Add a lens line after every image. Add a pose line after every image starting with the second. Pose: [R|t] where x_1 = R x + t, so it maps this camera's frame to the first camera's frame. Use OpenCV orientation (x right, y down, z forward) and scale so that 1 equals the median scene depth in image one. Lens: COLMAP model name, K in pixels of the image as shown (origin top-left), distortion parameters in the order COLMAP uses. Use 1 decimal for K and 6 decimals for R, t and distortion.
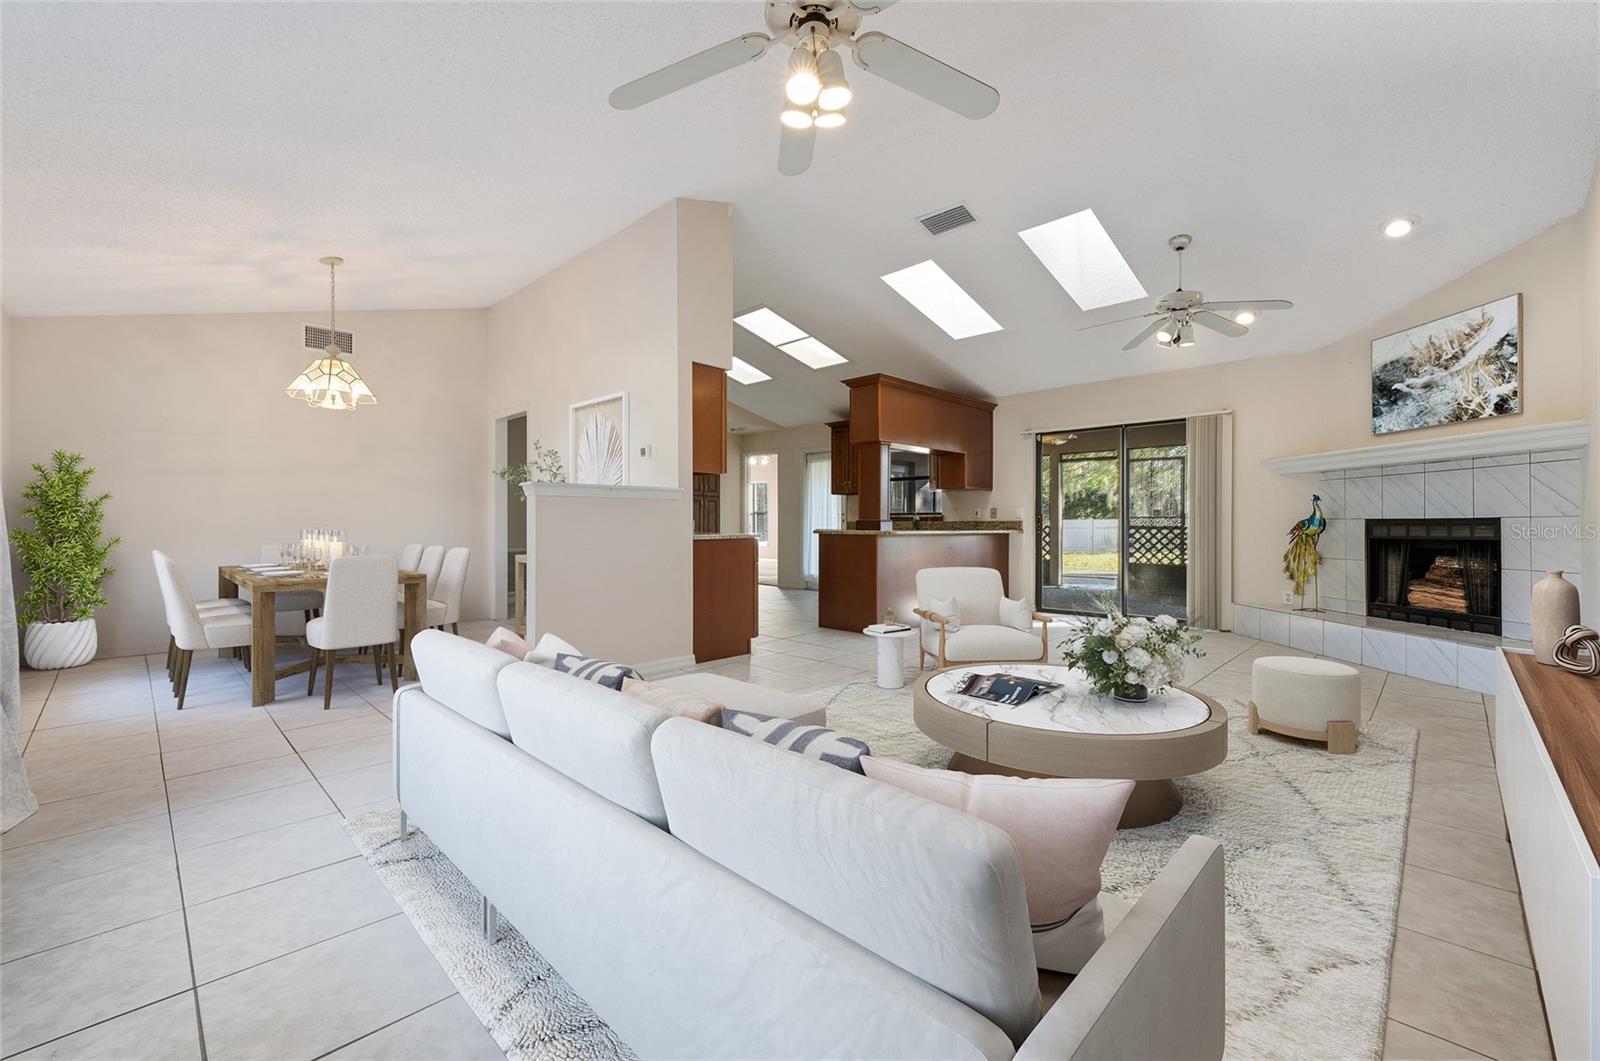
lens RADIAL K [[661.3, 0, 805.4], [0, 661.3, 521.6], [0, 0, 1]] dist [0.000536, -0.000004]
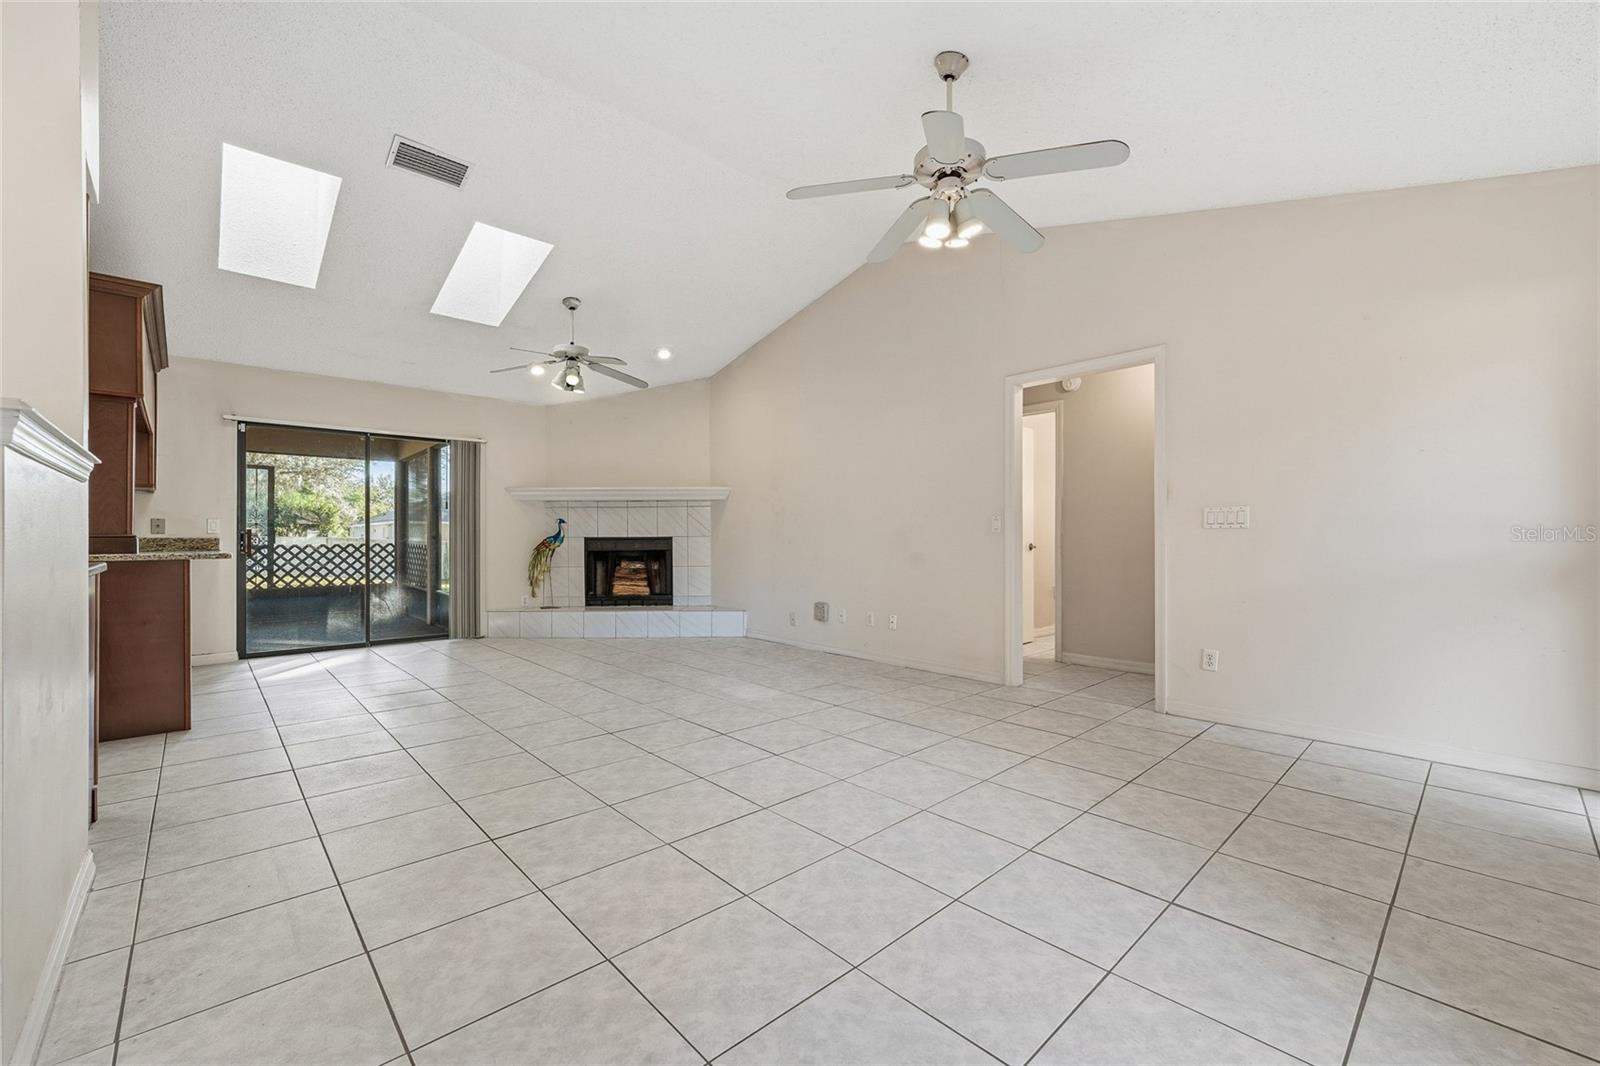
lens RADIAL K [[653.3, 0, 799.5], [0, 653.3, 541.0], [0, 0, 1]] dist [-0.002665, -0.000408]
pose [[0.051159, 0.000065, 0.998691, -0.342361], [0.001051, 0.999999, -0.000119, 0.003040], [-0.998690, 0.001055, 0.051159, 0.315388]]
